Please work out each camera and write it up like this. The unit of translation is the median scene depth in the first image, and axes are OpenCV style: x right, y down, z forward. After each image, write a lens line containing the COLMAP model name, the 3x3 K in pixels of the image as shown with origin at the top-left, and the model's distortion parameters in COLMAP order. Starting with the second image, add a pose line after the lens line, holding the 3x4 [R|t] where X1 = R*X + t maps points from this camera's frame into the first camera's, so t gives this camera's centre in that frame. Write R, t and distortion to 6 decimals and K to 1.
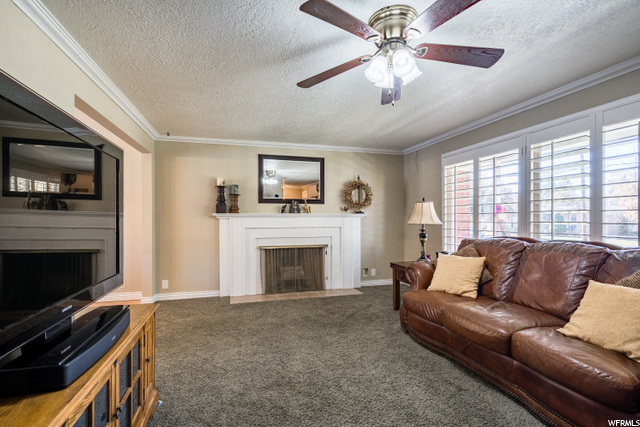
lens RADIAL K [[300.2, 0, 319.2], [0, 300.2, 217.5], [0, 0, 1]] dist [-0.004628, 0.000505]
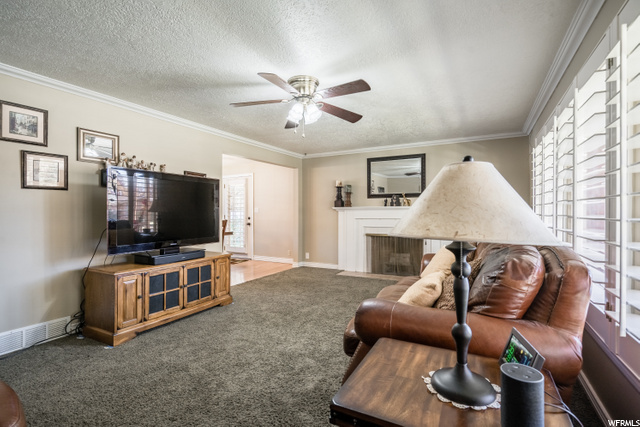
lens RADIAL K [[299.8, 0, 323.7], [0, 299.8, 210.9], [0, 0, 1]] dist [-0.001323, -0.000003]
pose [[0.727855, -0.002606, -0.685726, 0.525523], [0.006319, 0.999976, 0.002907, -0.001300], [0.685702, -0.006449, 0.727854, -0.014037]]
